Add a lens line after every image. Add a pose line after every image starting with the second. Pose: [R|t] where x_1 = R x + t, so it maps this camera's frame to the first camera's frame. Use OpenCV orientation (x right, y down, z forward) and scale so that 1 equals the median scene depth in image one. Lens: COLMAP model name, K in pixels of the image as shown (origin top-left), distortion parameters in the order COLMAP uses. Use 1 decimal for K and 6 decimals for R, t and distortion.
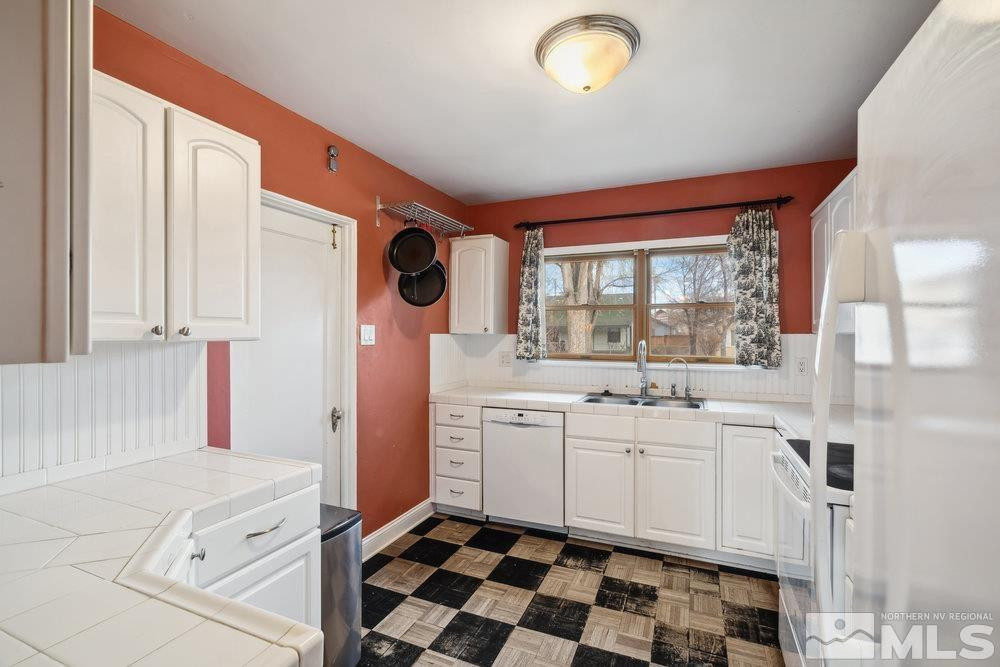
lens RADIAL K [[454.1, 0, 504.0], [0, 454.1, 334.3], [0, 0, 1]] dist [0.000523, 0.000400]
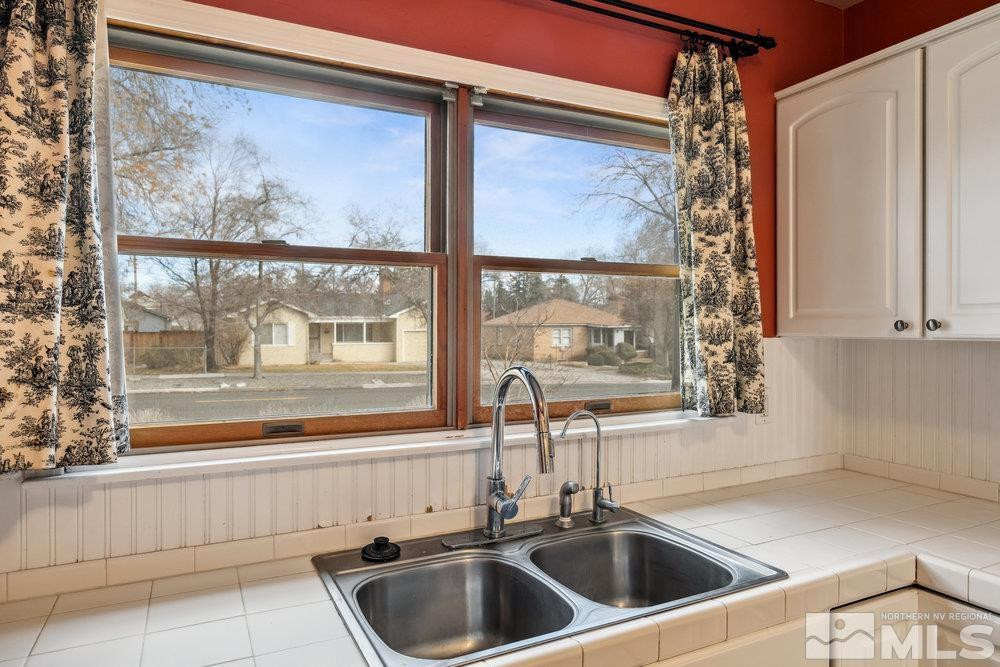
lens RADIAL K [[604.0, 0, 474.6], [0, 604.0, 334.1], [0, 0, 1]] dist [-0.016457, 0.002118]
pose [[0.658646, -0.012703, 0.752345, -0.024989], [0.005816, 0.999914, 0.011792, -0.013659], [-0.752430, -0.003391, 0.658663, 0.761416]]
